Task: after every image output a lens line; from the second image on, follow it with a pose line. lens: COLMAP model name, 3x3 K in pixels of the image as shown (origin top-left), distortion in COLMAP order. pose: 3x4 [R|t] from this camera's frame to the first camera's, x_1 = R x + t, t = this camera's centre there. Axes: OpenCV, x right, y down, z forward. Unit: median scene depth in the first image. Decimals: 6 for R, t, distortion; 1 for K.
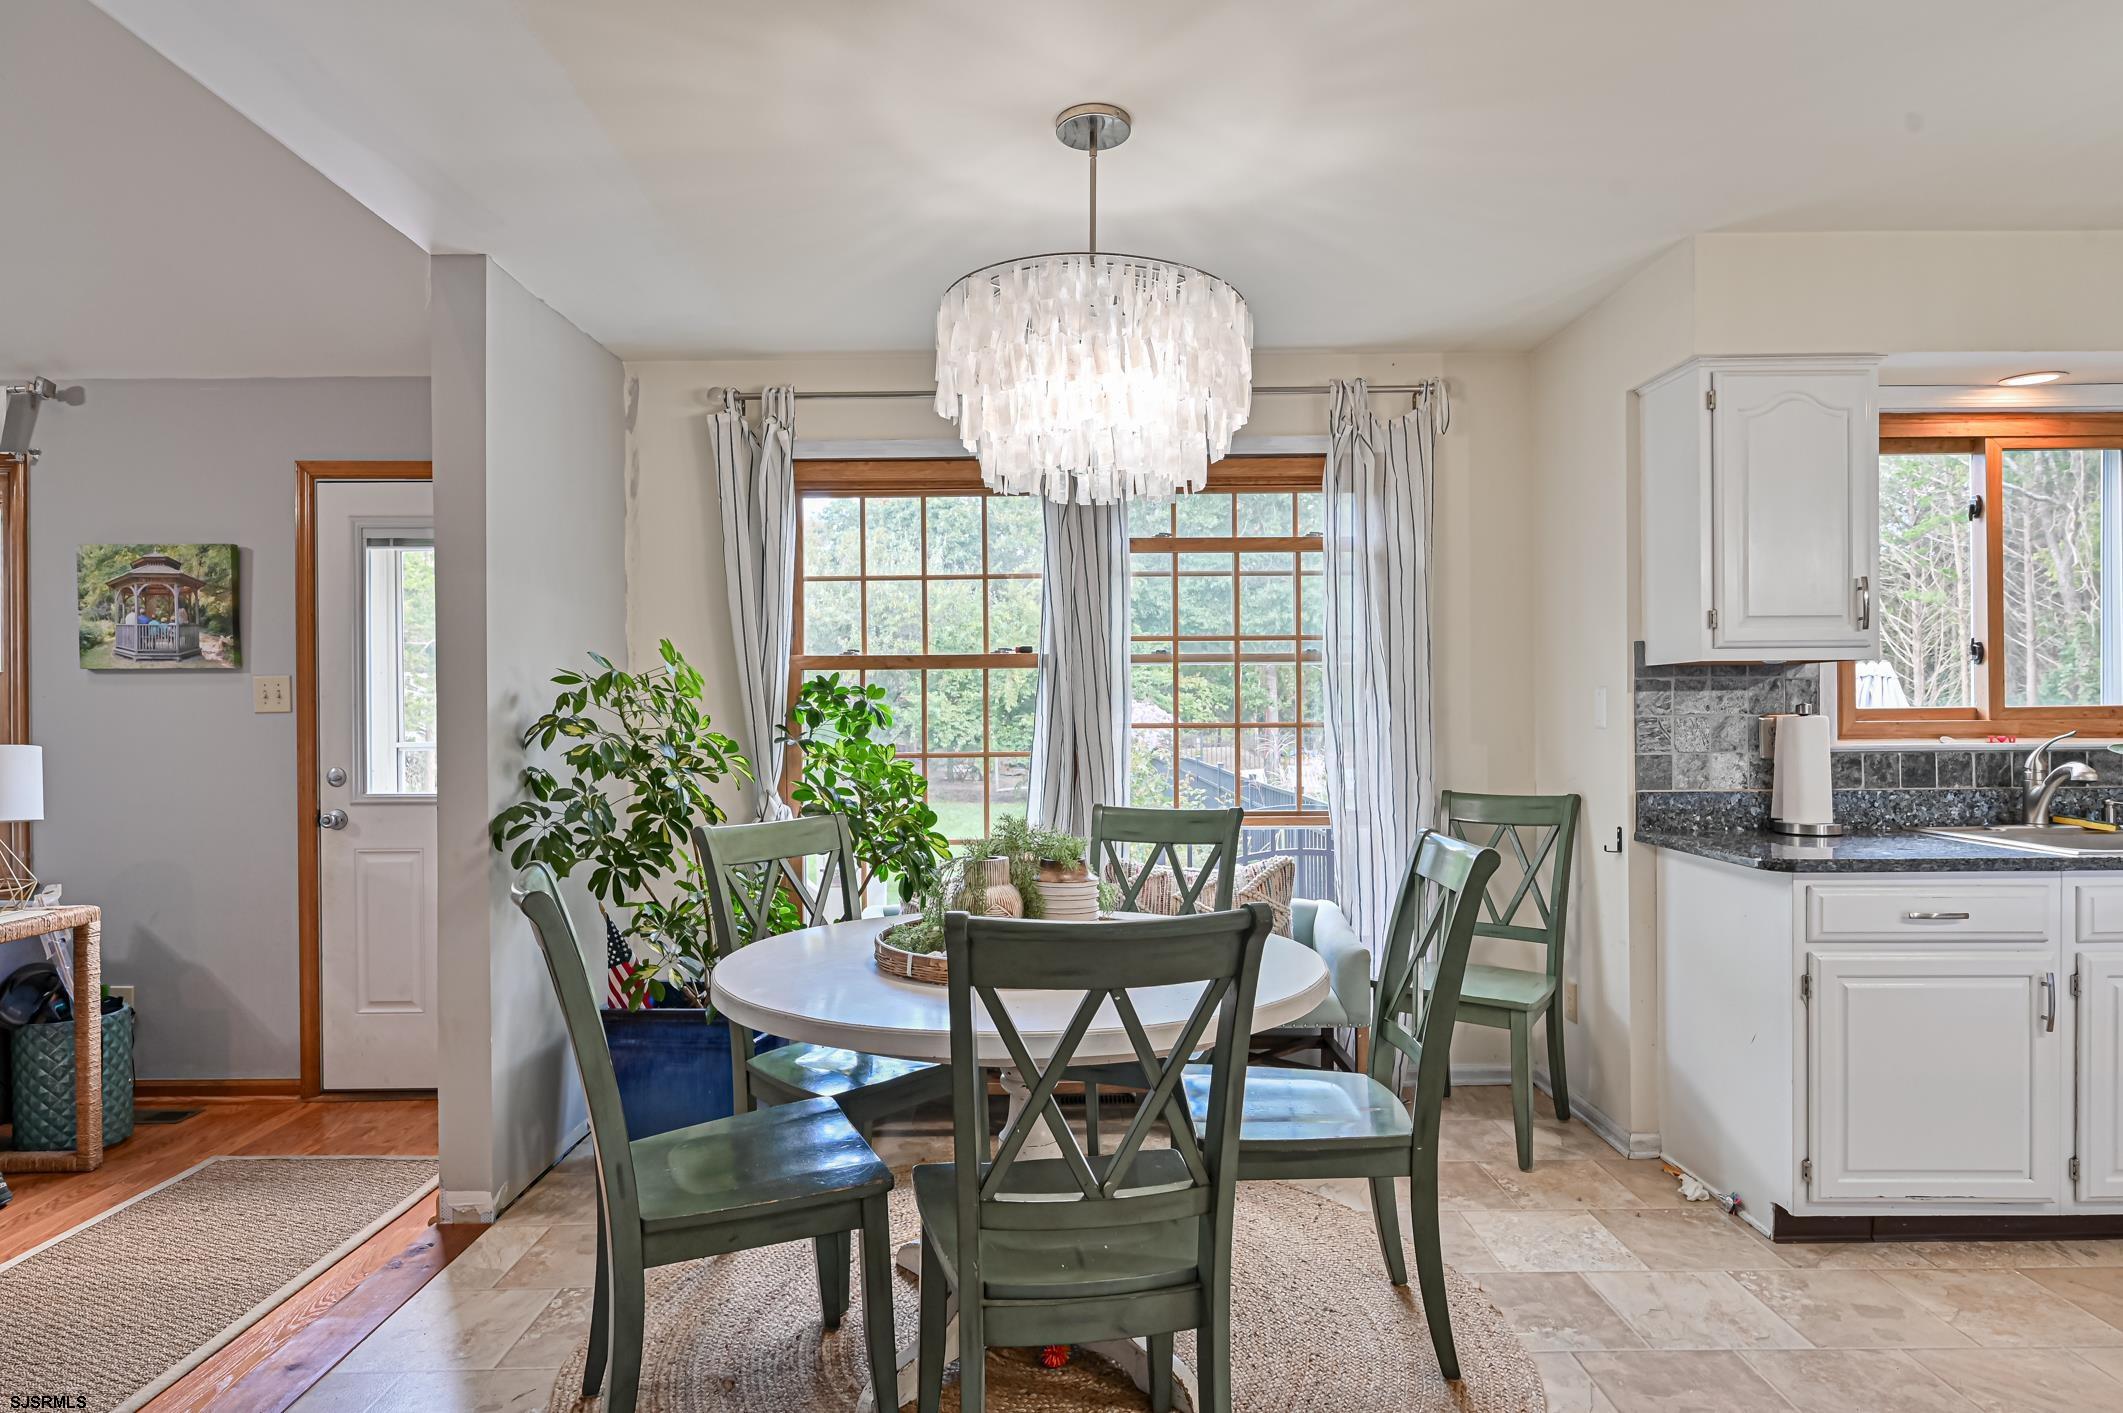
lens RADIAL K [[1158.7, 0, 1059.3], [0, 1158.7, 720.4], [0, 0, 1]] dist [-0.004928, -0.000774]
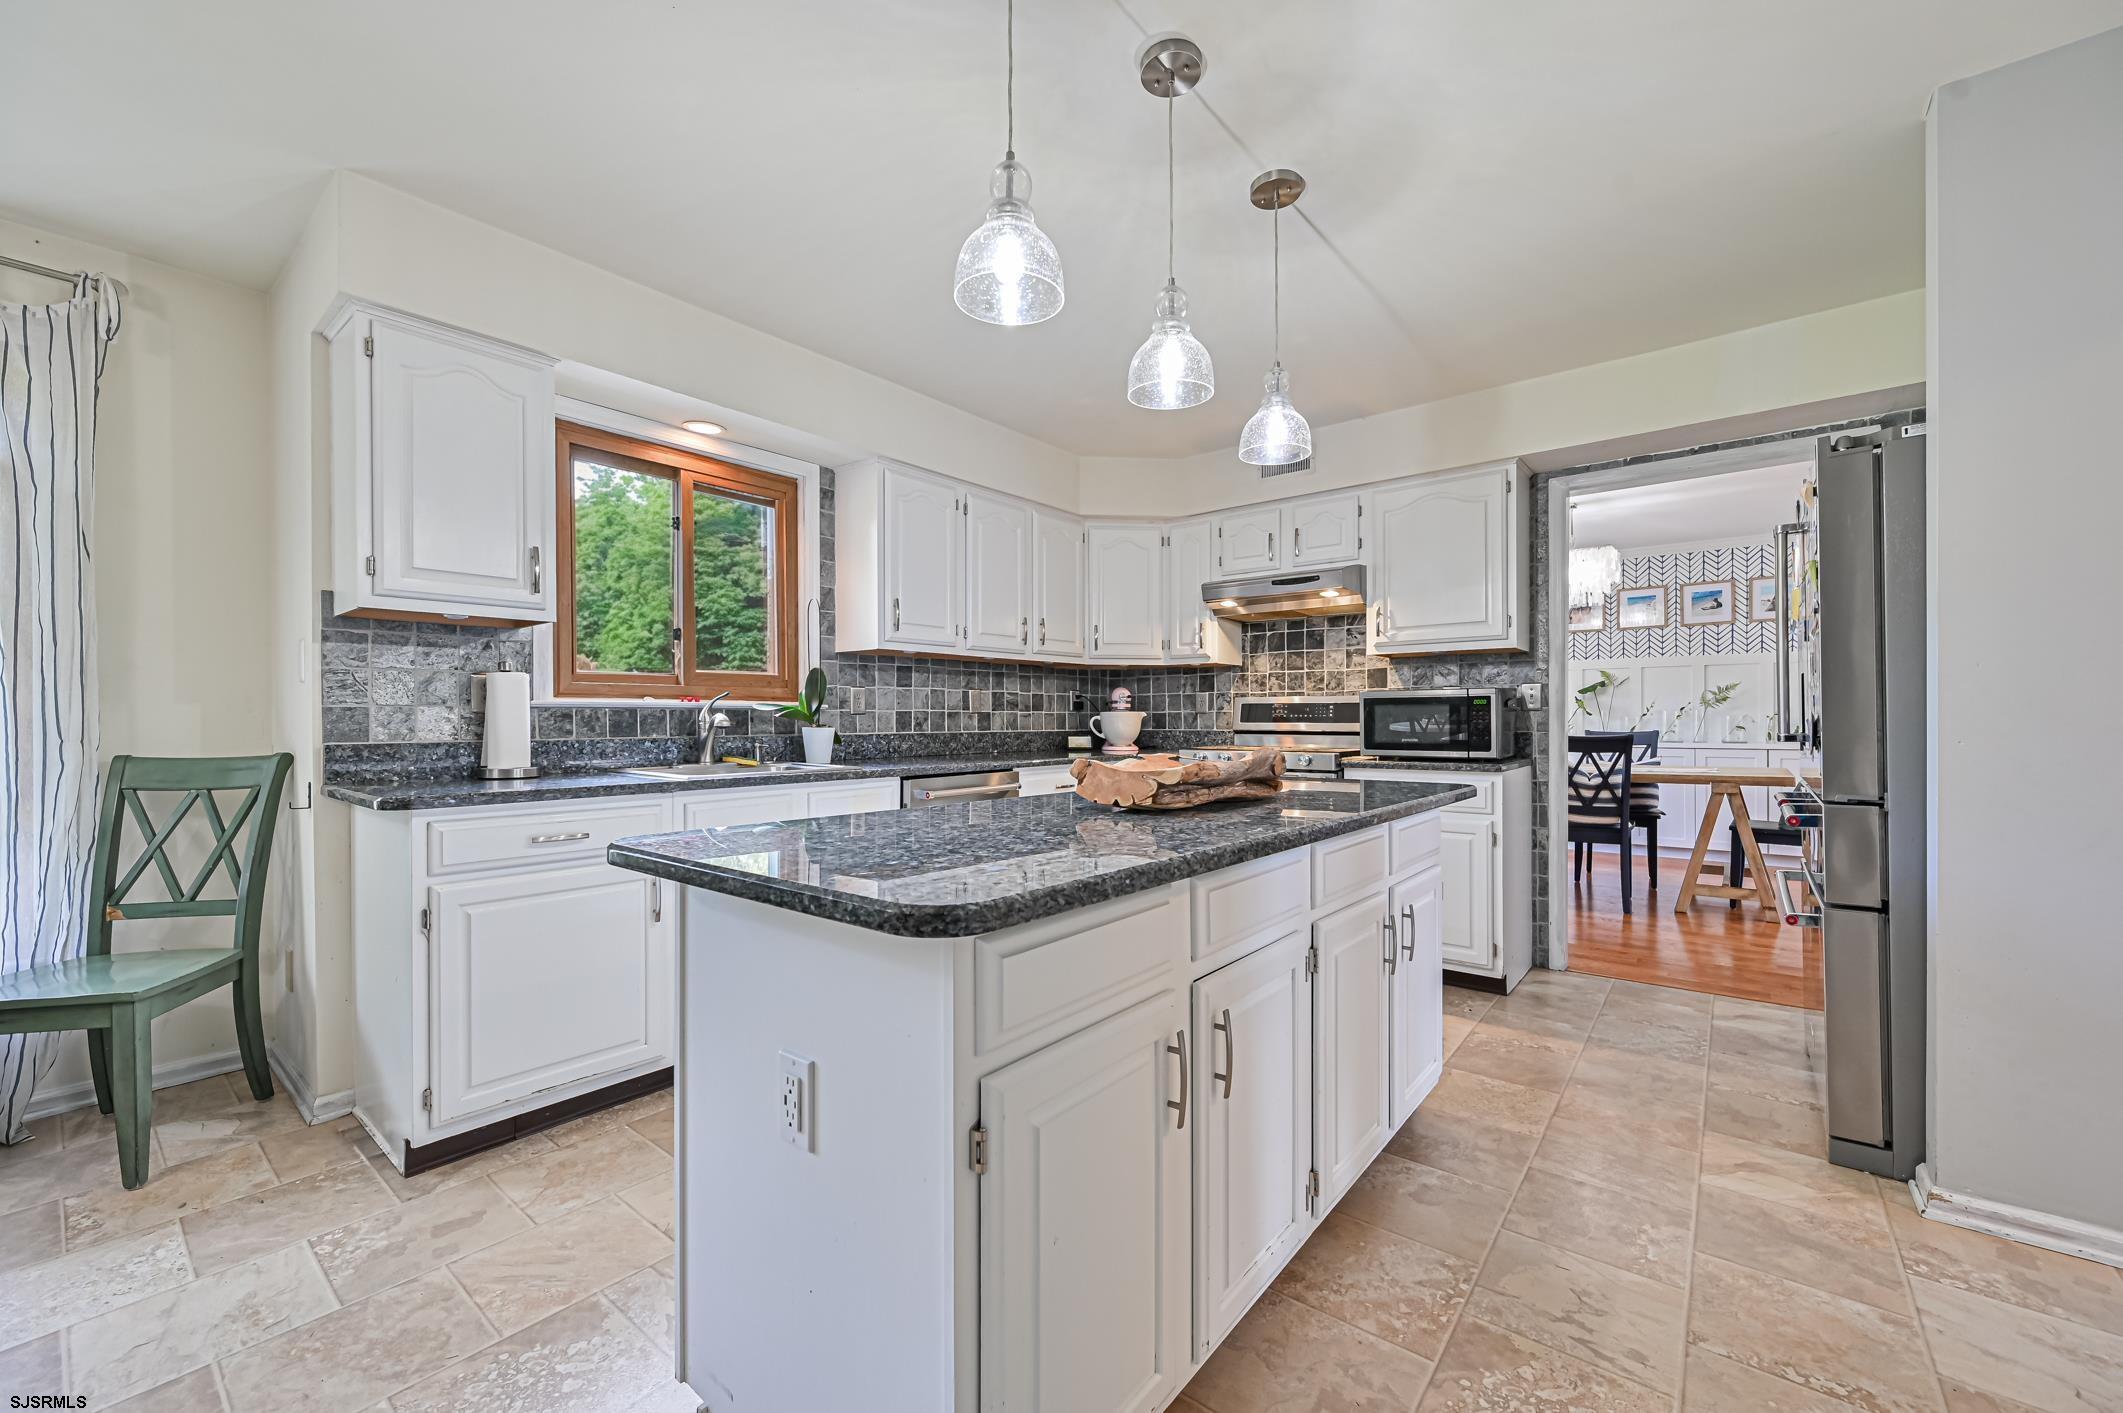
lens RADIAL K [[833.6, 0, 1060.3], [0, 833.6, 720.1], [0, 0, 1]] dist [-0.001149, 0.000487]
pose [[0.629943, 0.003871, 0.776632, 0.346844], [0.003218, 0.999966, -0.007595, 0.048530], [-0.776635, 0.007284, 0.629909, 0.075588]]
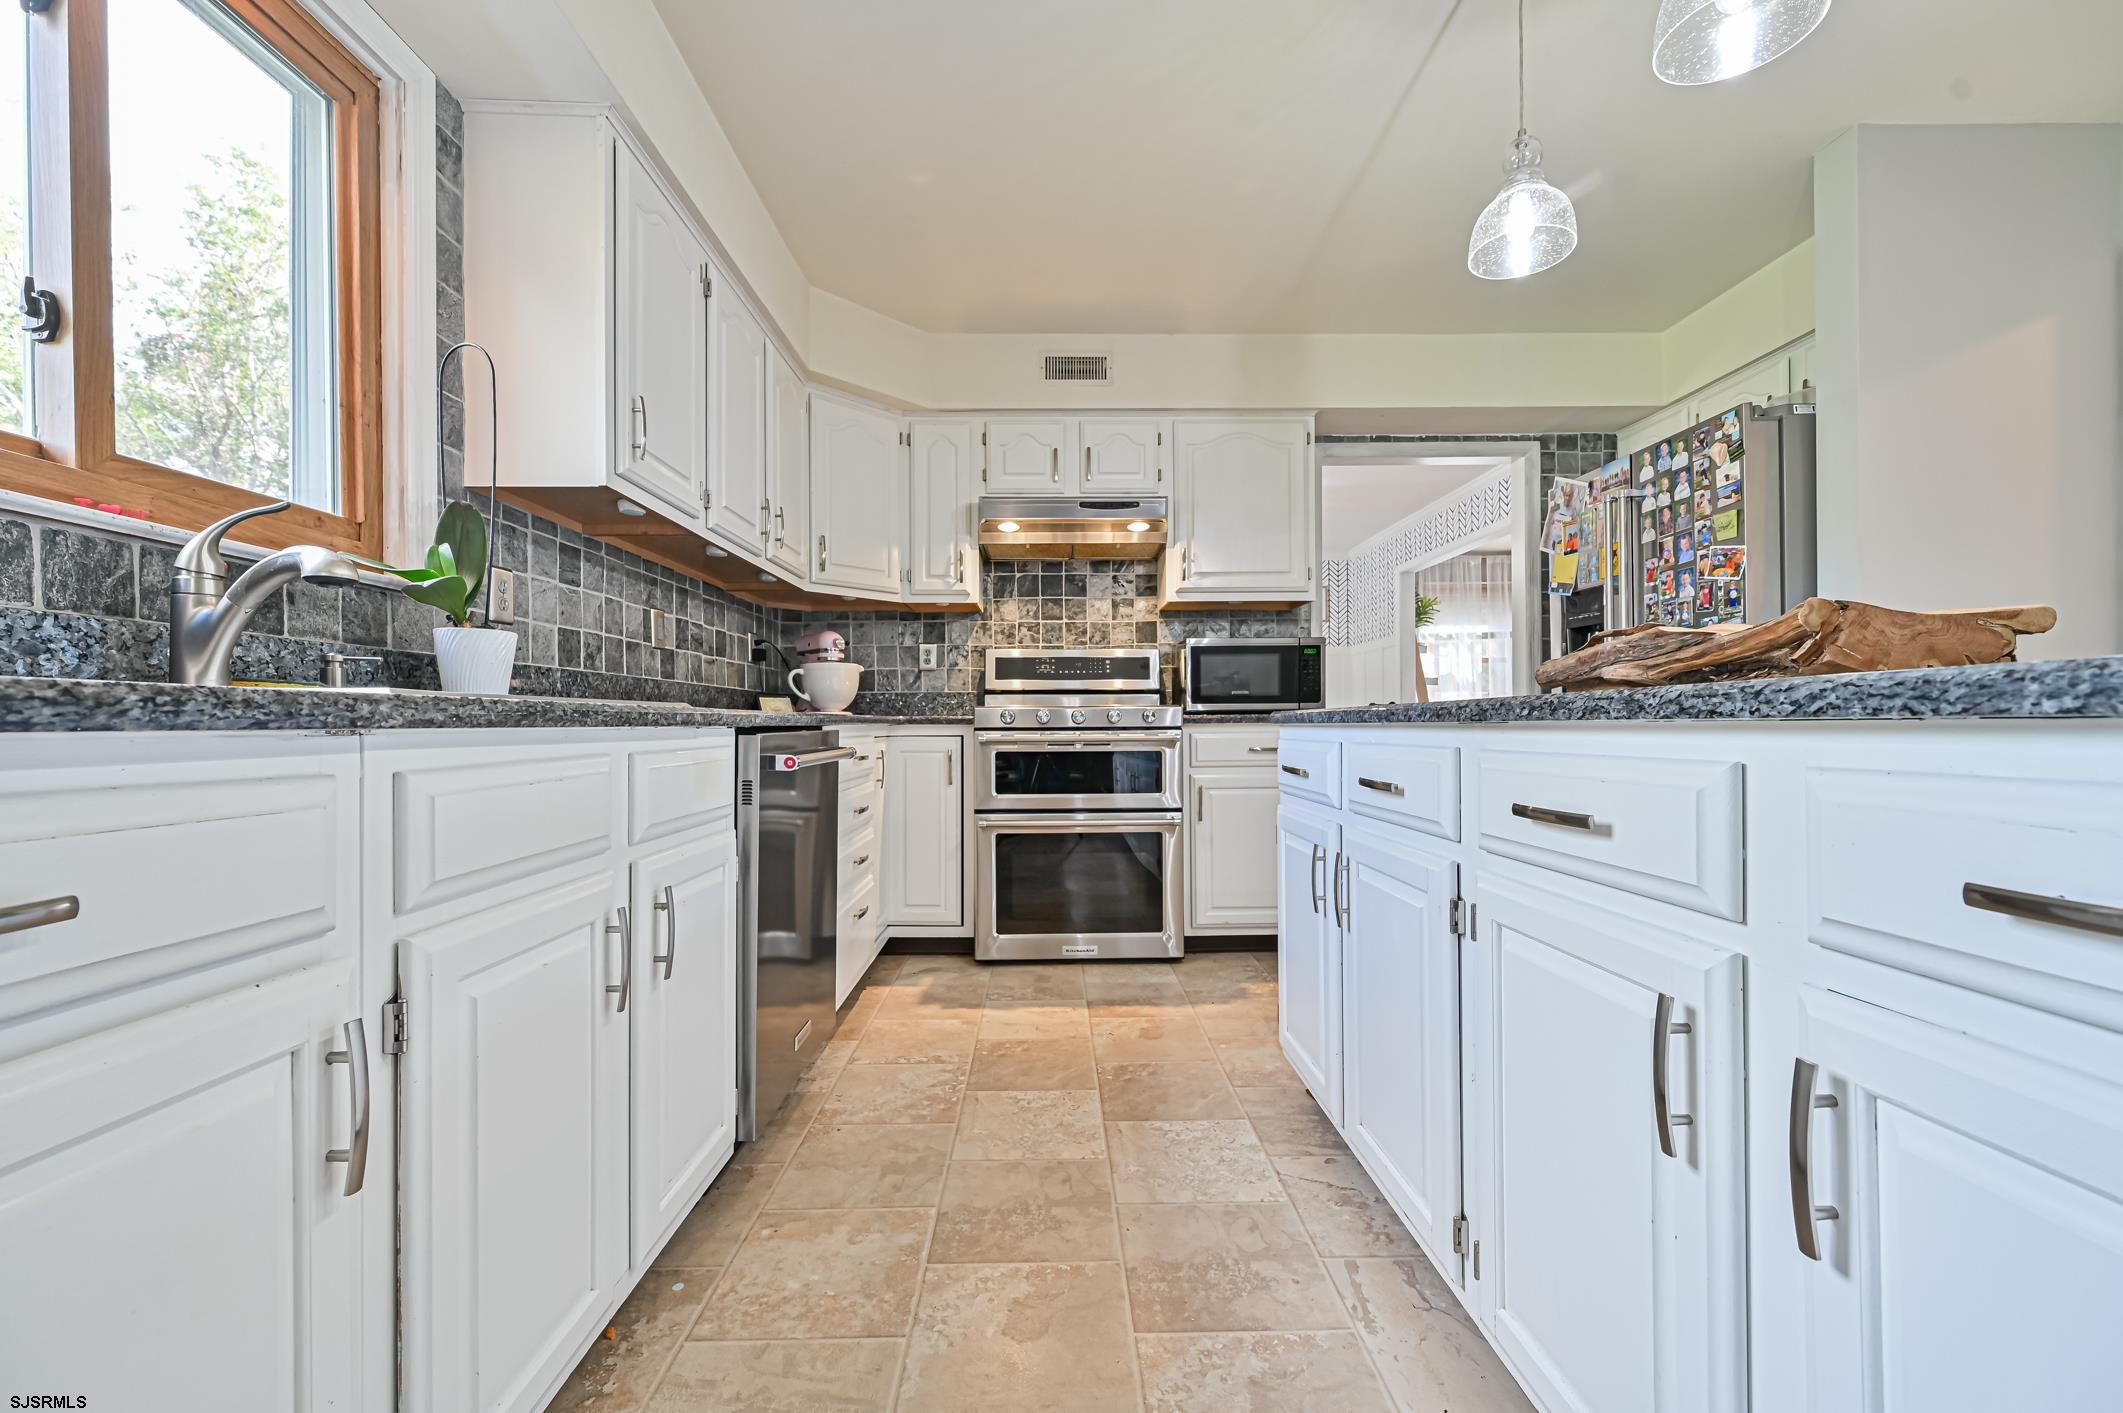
lens RADIAL K [[833.6, 0, 1060.3], [0, 833.6, 720.1], [0, 0, 1]] dist [-0.001149, 0.000487]
pose [[-0.015249, 0.009360, 0.999840, 0.483953], [0.012888, 0.999875, -0.009164, 0.107062], [-0.999801, 0.012746, -0.015367, 0.633492]]
